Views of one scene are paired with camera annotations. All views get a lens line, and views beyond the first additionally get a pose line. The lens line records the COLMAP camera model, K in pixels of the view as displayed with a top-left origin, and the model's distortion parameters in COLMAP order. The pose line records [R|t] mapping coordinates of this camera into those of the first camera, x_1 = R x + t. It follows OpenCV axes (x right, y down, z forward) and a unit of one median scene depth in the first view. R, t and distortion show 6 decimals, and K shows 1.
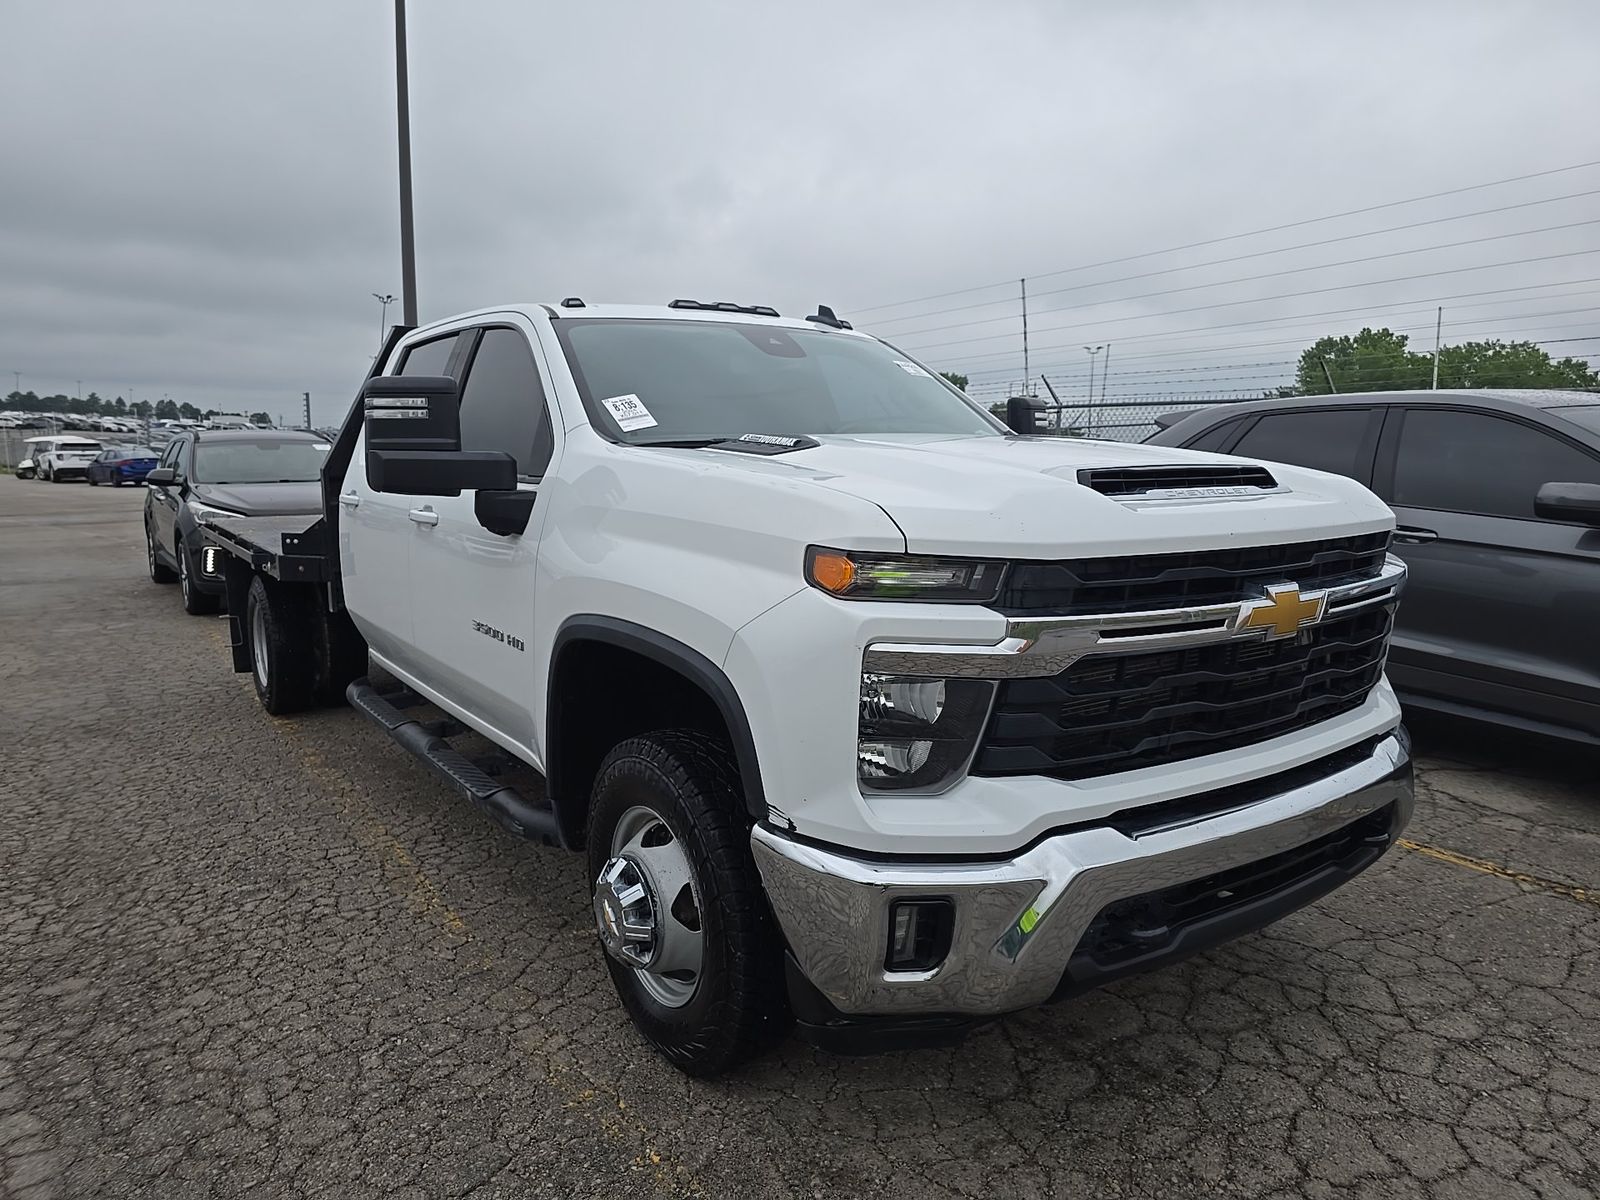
lens RADIAL K [[1082.9, 0, 800.7], [0, 1082.9, 605.9], [0, 0, 1]] dist [0.037505, -0.028274]
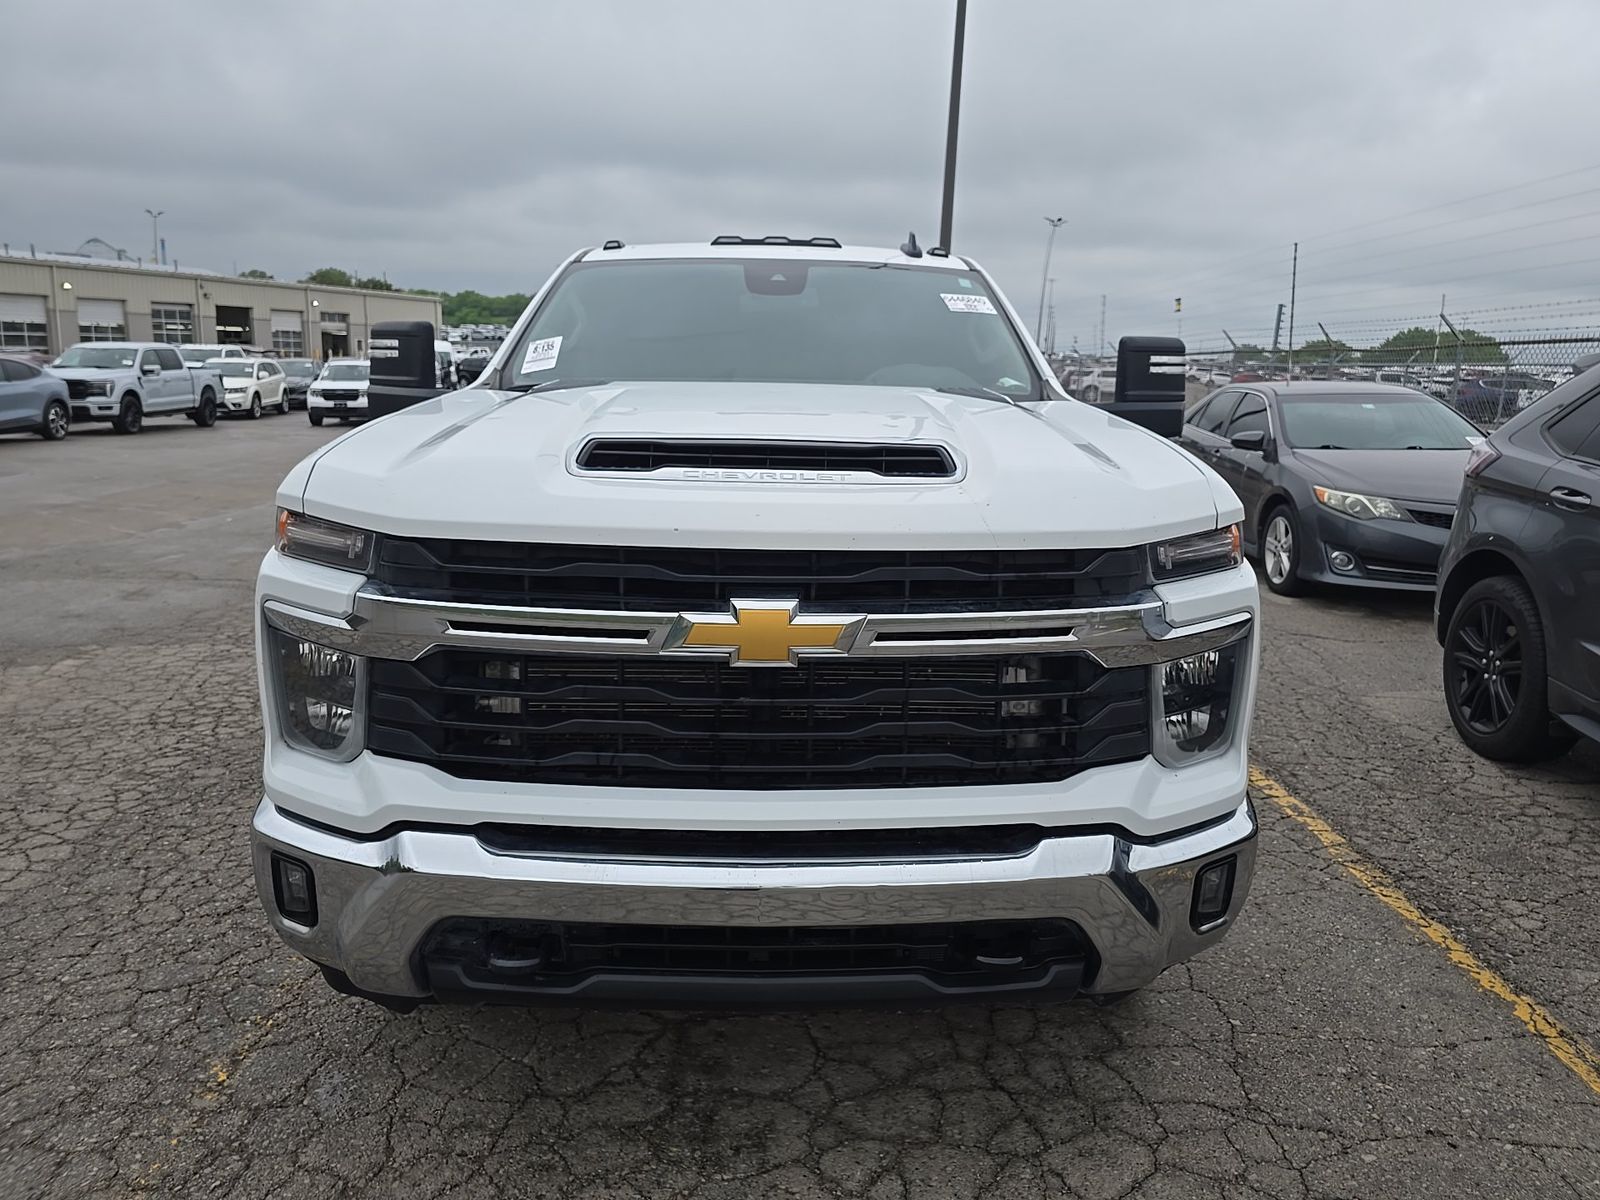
lens RADIAL K [[1082.9, 0, 800.5], [0, 1082.9, 599.3], [0, 0, 1]] dist [0.037505, -0.028274]
pose [[0.829958, 0.137407, -0.540638, 0.777582], [-0.102338, 0.990244, 0.094573, -0.085017], [0.548358, -0.023164, 0.835923, 0.314663]]
